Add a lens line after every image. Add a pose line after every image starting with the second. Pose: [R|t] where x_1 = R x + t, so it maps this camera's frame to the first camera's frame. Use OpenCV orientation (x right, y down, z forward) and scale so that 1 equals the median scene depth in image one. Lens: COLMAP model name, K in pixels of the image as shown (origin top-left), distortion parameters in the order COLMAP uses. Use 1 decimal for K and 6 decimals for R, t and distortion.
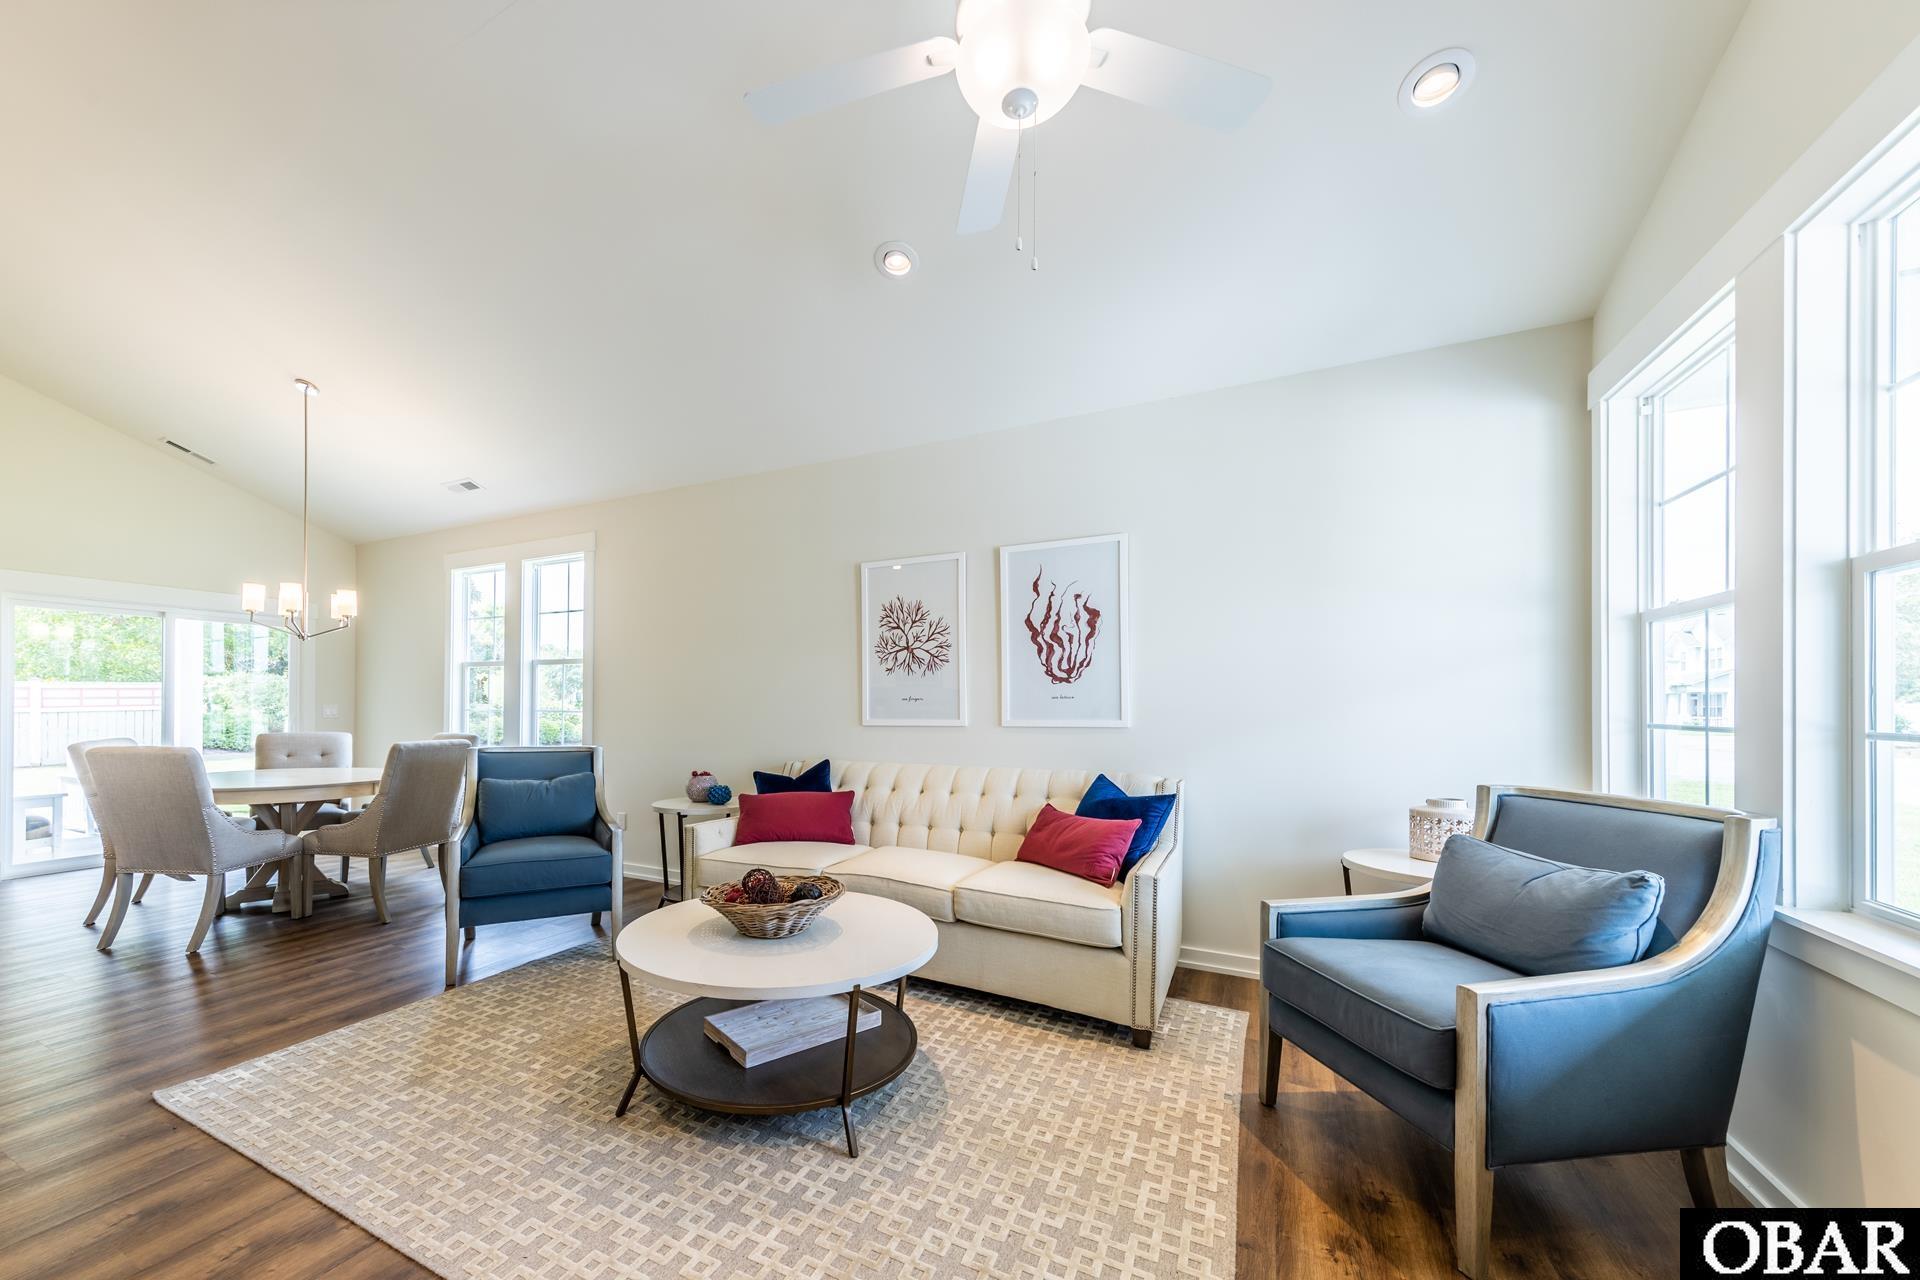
lens RADIAL K [[800.7, 0, 959.7], [0, 800.7, 697.8], [0, 0, 1]] dist [0.001104, -0.000003]
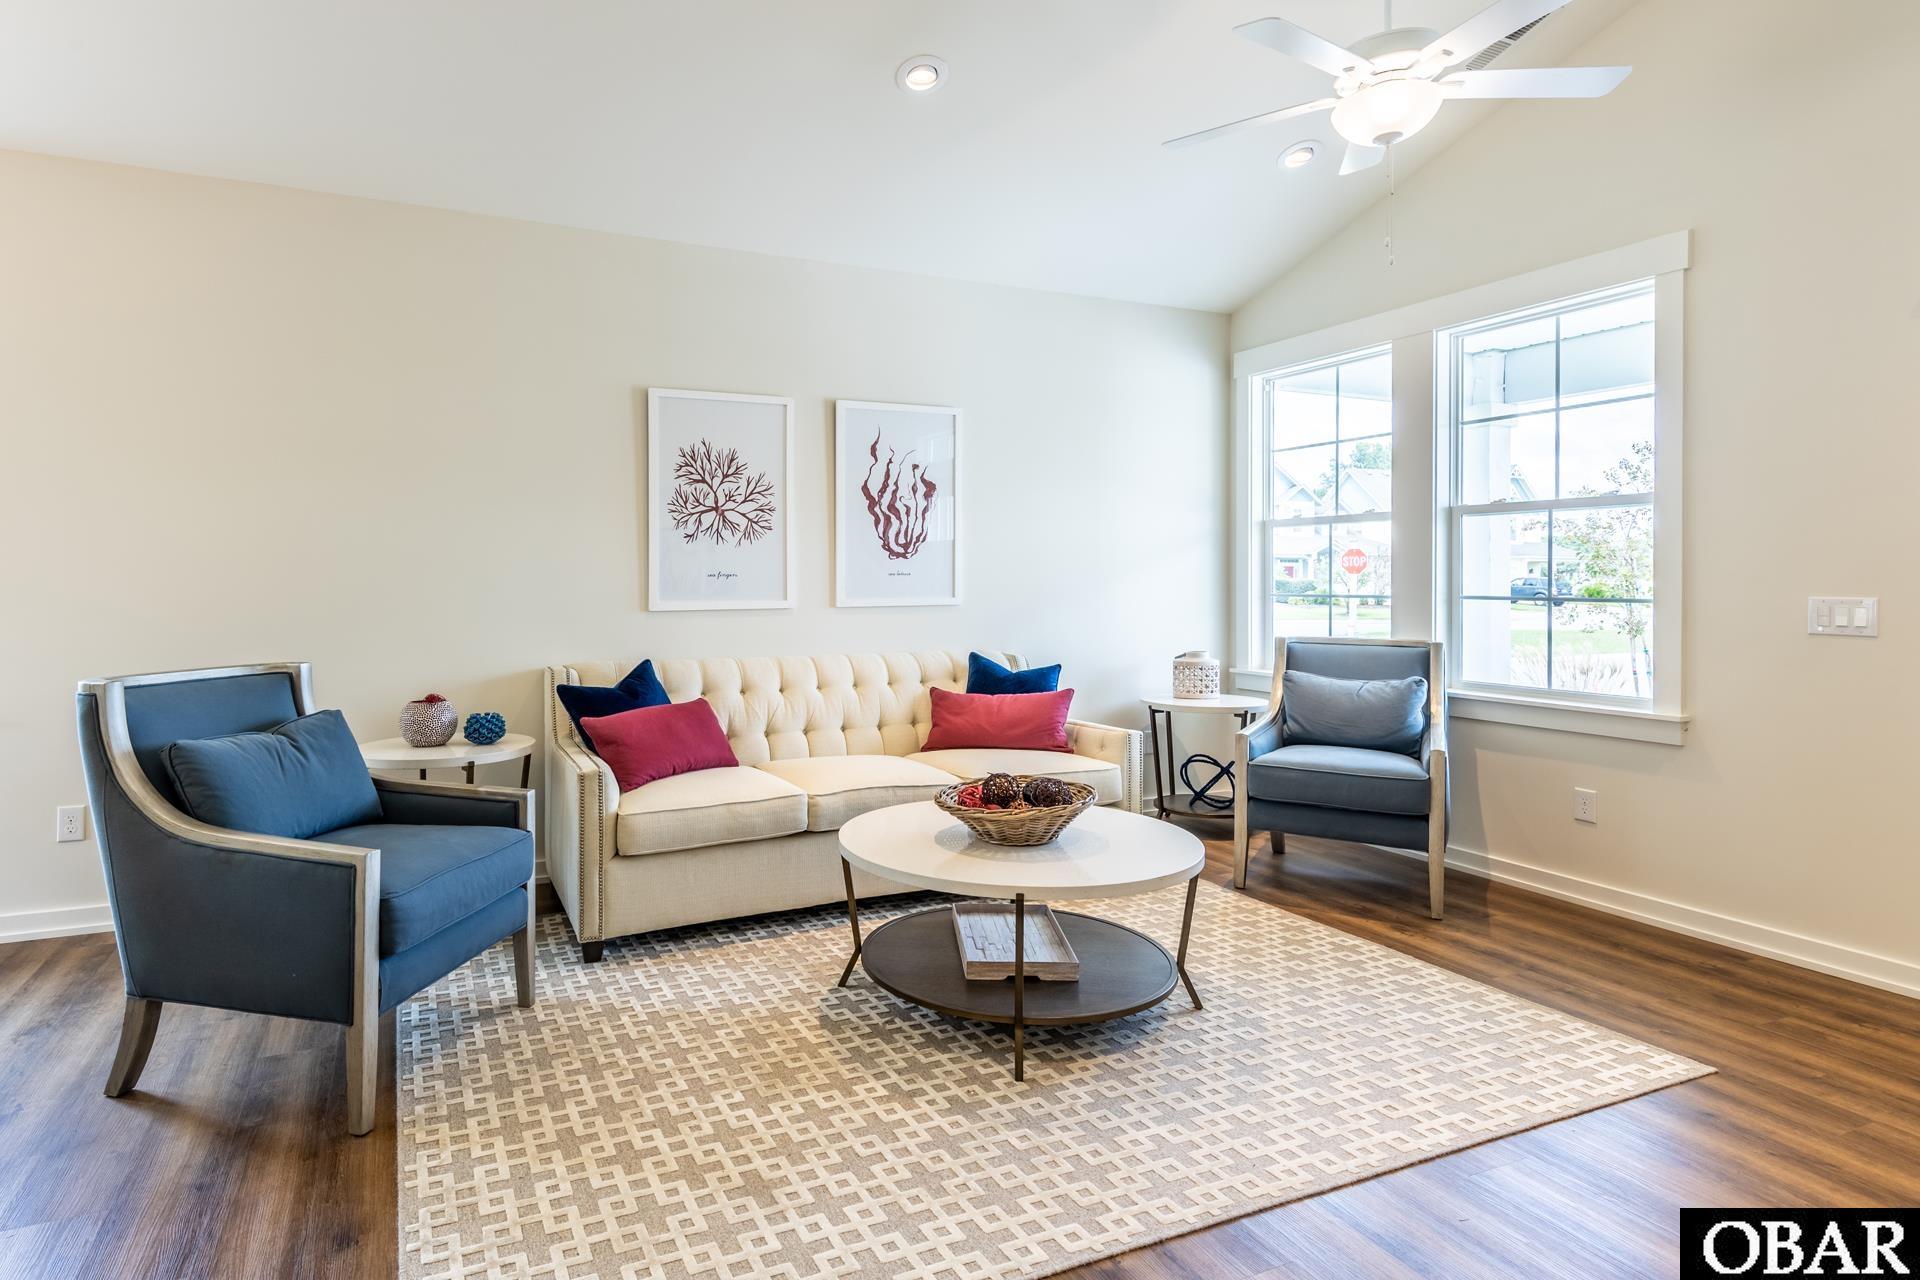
lens RADIAL K [[1012.8, 0, 957.9], [0, 1012.8, 577.9], [0, 0, 1]] dist [0.000148, -0.000118]
pose [[0.586295, -0.001700, 0.810096, -0.773476], [-0.008968, 0.999923, 0.008589, -0.006694], [-0.810048, -0.012300, 0.586235, 0.257610]]
